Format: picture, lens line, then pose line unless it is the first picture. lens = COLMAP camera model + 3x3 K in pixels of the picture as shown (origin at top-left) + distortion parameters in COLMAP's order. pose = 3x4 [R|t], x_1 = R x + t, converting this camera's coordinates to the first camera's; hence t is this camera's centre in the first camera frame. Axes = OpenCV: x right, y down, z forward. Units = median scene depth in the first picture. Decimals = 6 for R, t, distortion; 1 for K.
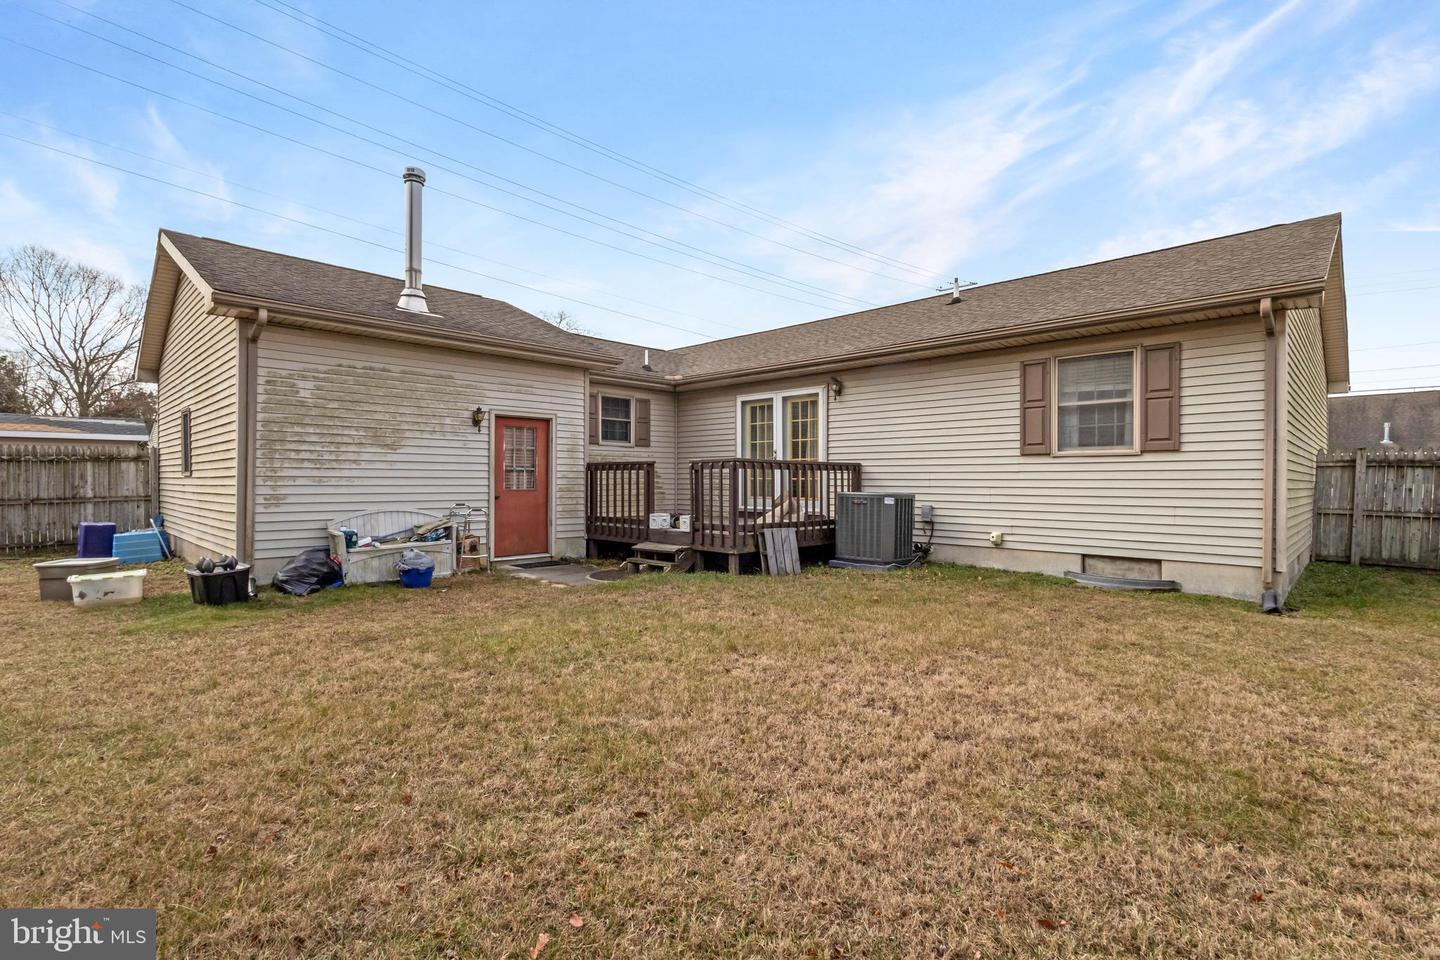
lens RADIAL K [[669.1, 0, 716.1], [0, 669.1, 478.6], [0, 0, 1]] dist [0.005901, 0.001234]
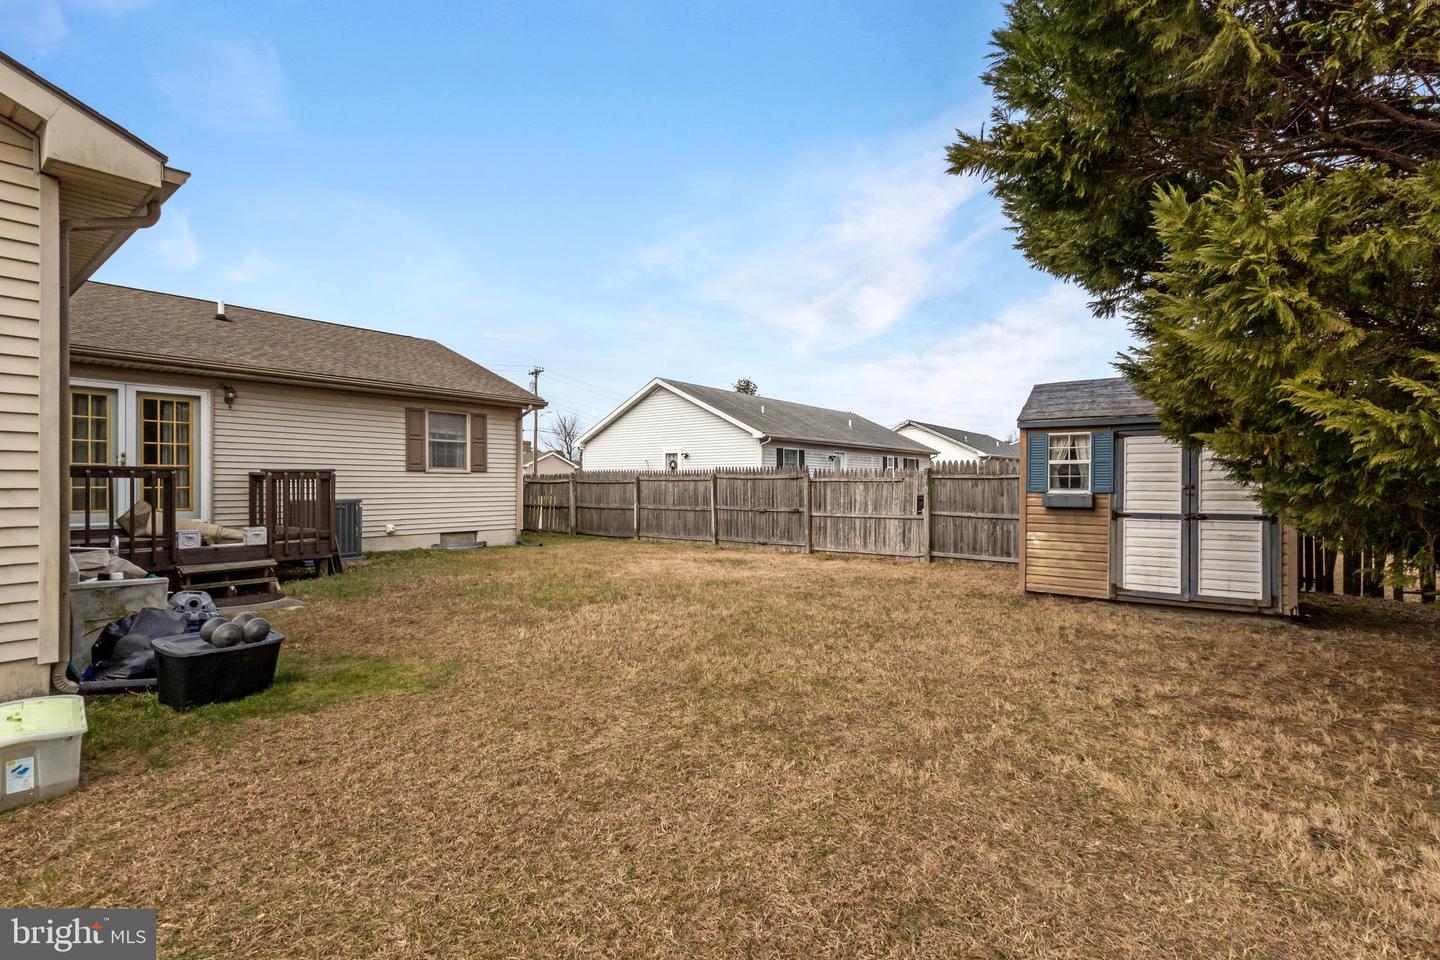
lens RADIAL K [[669.1, 0, 720.1], [0, 669.1, 481.6], [0, 0, 1]] dist [0.005901, 0.001234]
pose [[-0.105875, -0.000488, 0.994379, -1.084857], [-0.005161, 0.999987, -0.000059, -0.014977], [-0.994366, -0.005138, -0.105876, 0.471730]]
